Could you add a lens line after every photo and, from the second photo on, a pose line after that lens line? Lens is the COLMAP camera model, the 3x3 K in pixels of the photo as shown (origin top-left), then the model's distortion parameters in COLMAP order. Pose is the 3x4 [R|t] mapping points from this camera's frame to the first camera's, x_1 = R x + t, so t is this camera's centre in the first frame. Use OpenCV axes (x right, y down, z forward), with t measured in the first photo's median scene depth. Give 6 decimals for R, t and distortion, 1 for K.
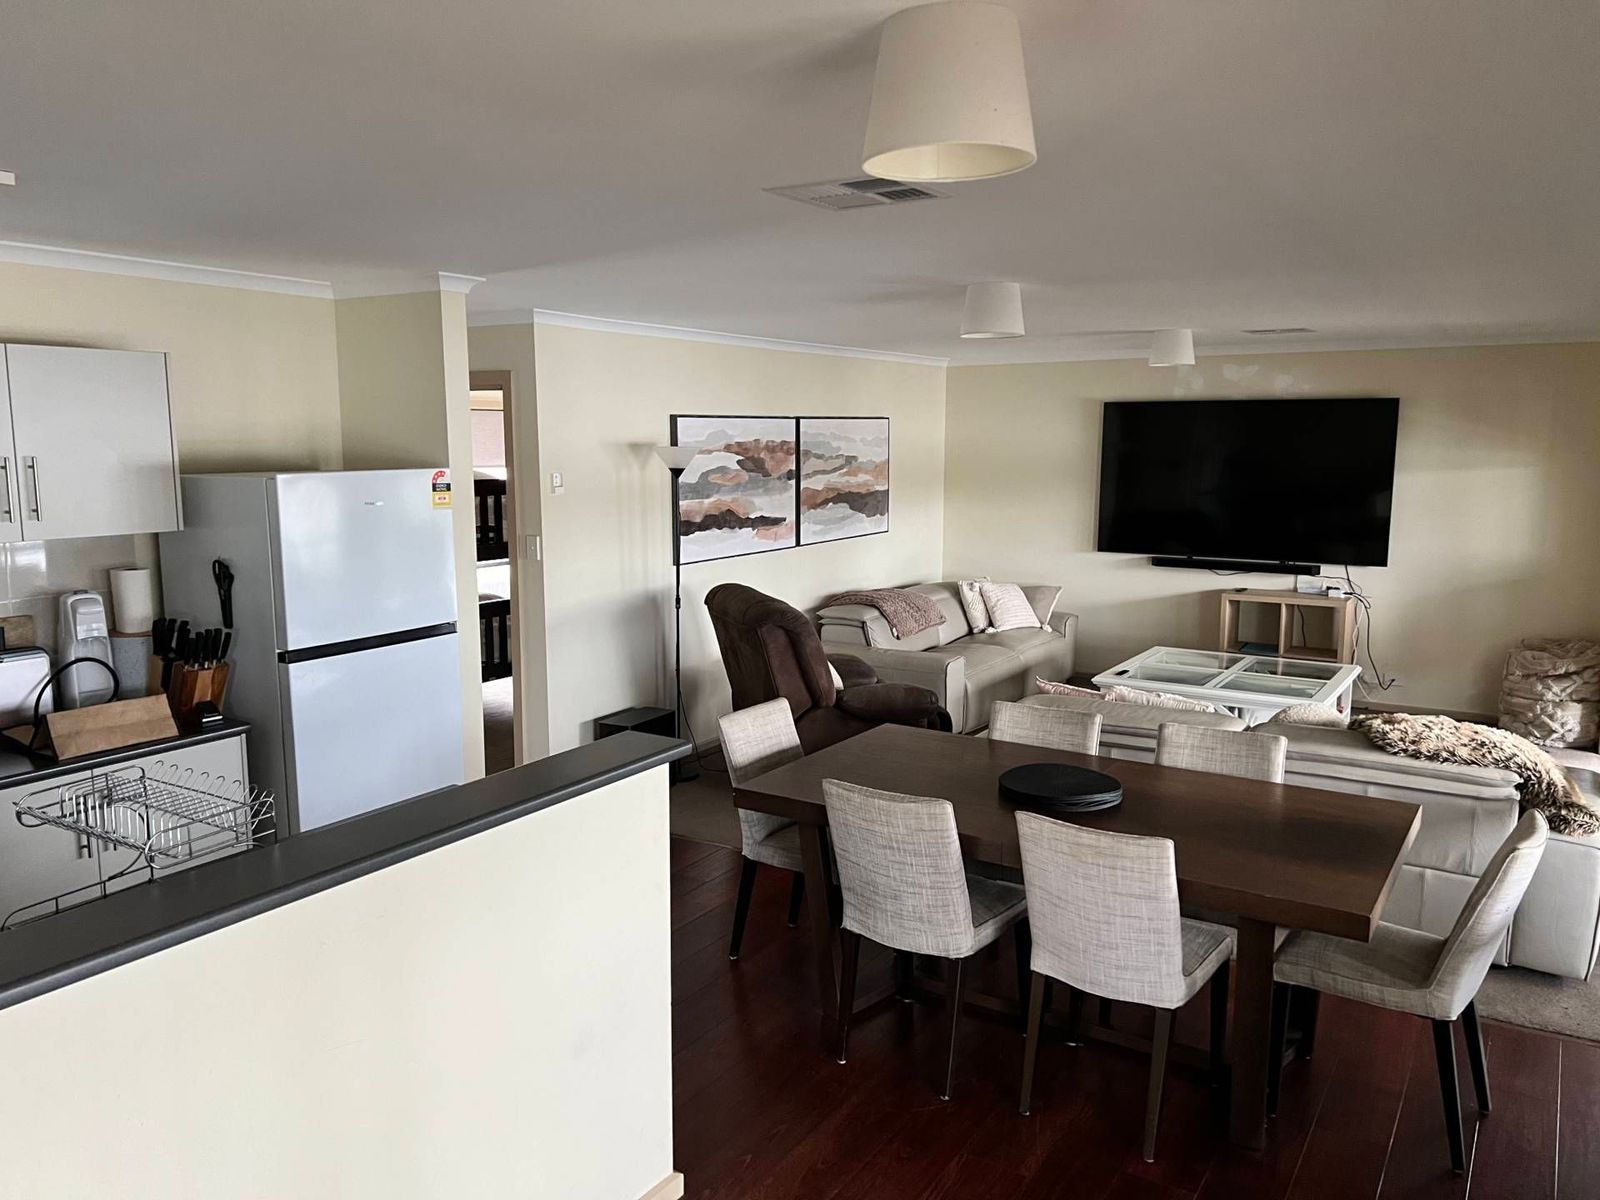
lens RADIAL K [[1205.6, 0, 730.2], [0, 1205.6, 625.7], [0, 0, 1]] dist [0.018975, -0.043568]
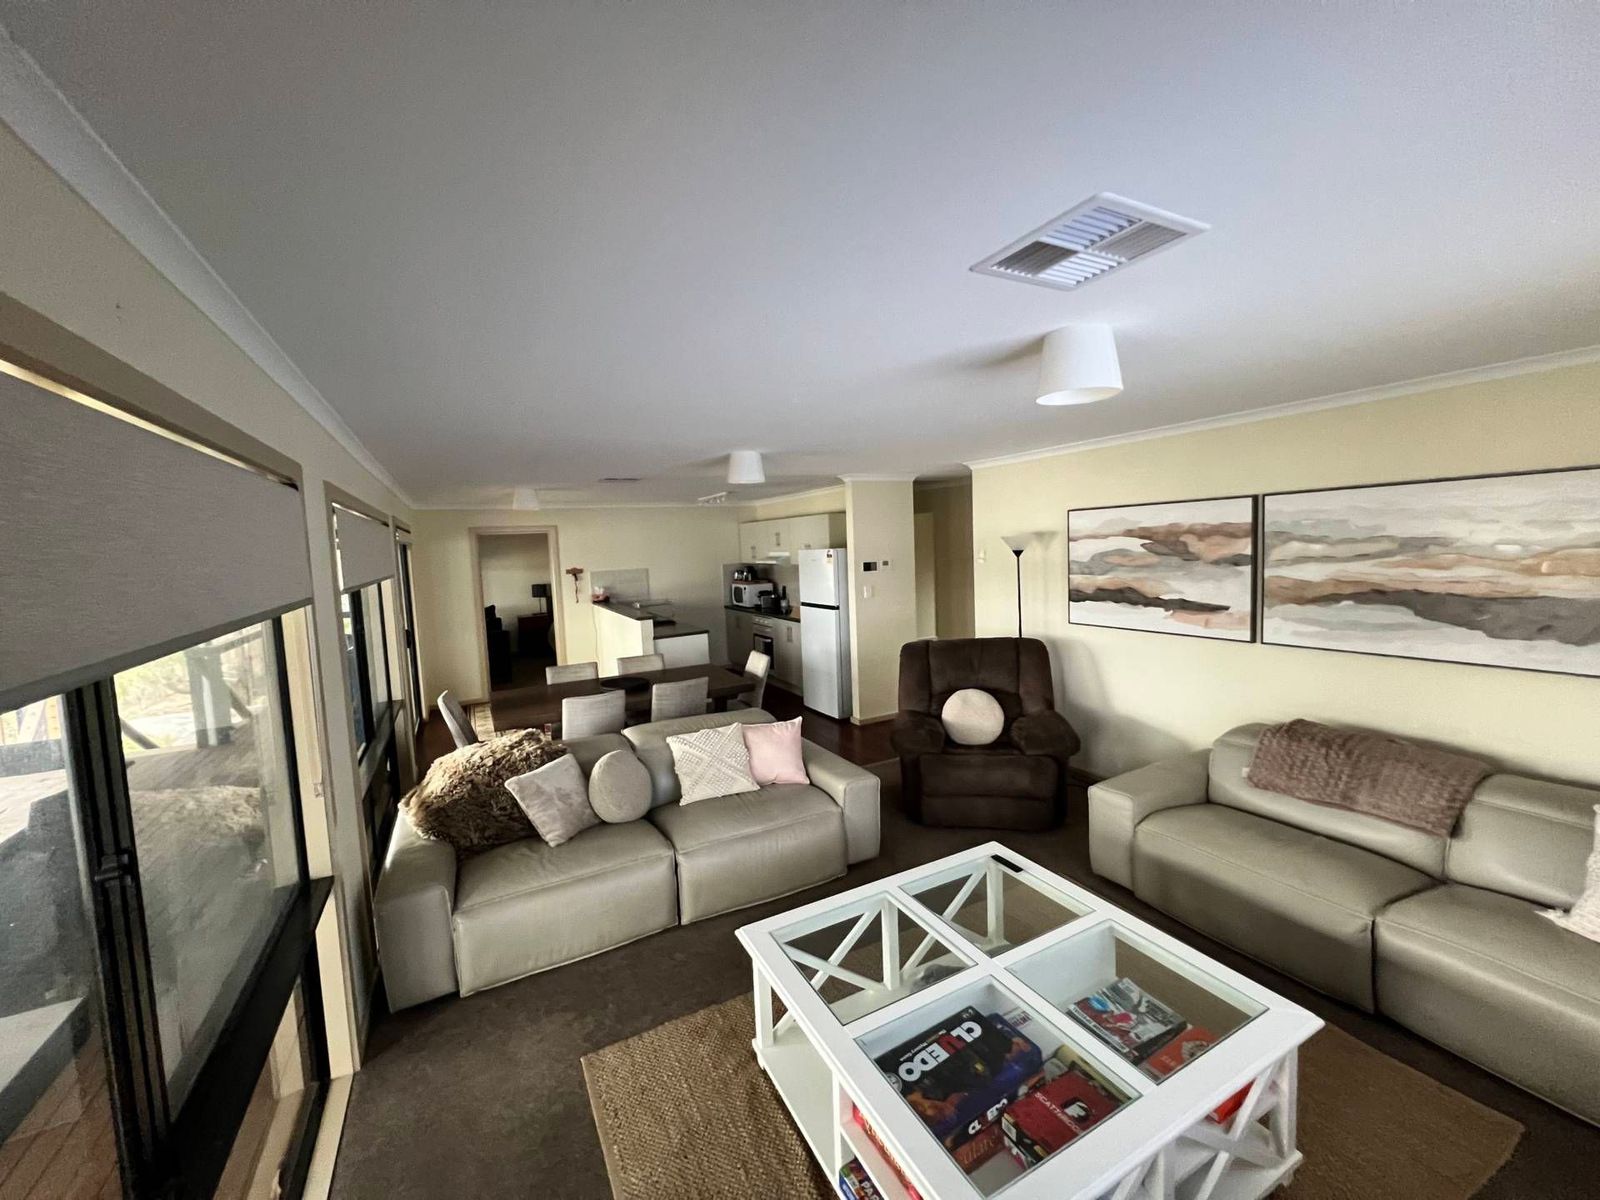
lens RADIAL K [[644.8, 0, 797.5], [0, 644.8, 596.5], [0, 0, 1]] dist [-0.037942, 0.000164]
pose [[-0.478665, 0.096613, -0.872666, 0.649173], [-0.090916, 0.983130, 0.158710, -0.150428], [0.873278, 0.155308, -0.461807, 0.981017]]
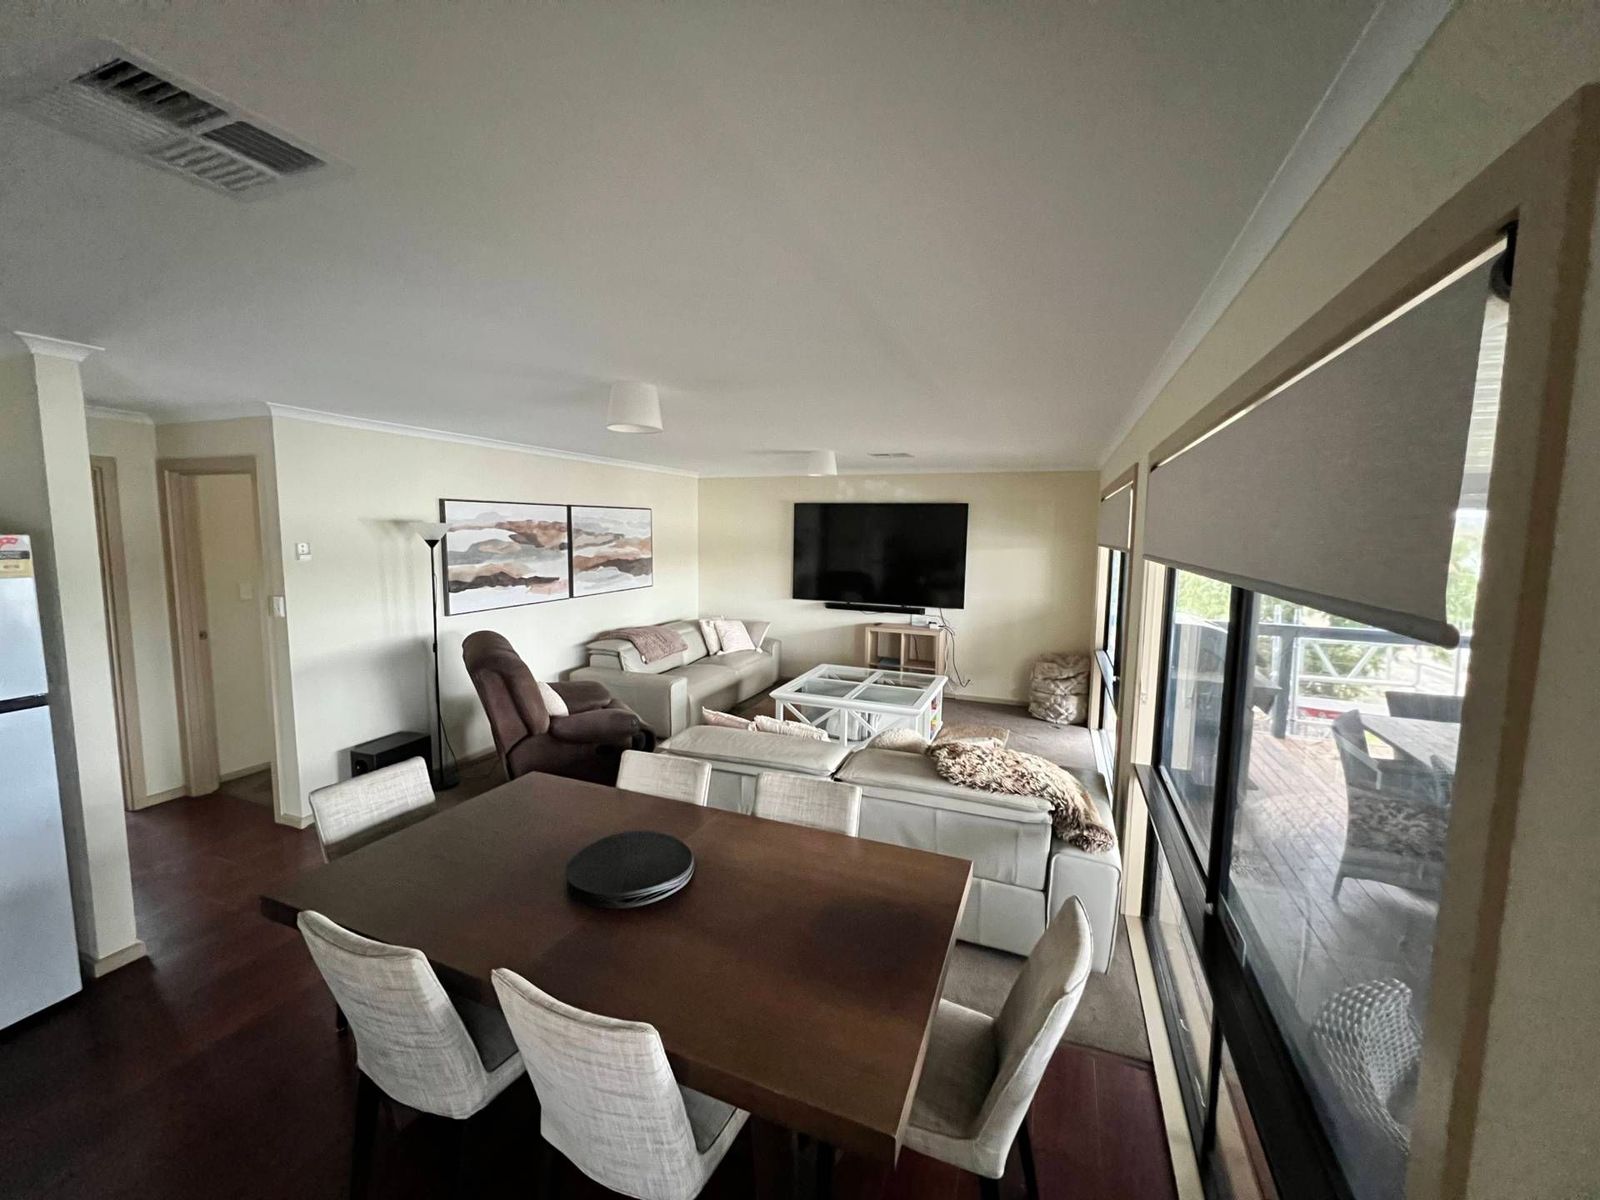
lens RADIAL K [[644.8, 0, 789.5], [0, 644.8, 596.4], [0, 0, 1]] dist [-0.037942, 0.000164]
pose [[0.976779, -0.003978, 0.214215, 0.152820], [0.014836, 0.998684, -0.049102, -0.029857], [-0.213737, 0.051140, 0.975552, 0.245265]]
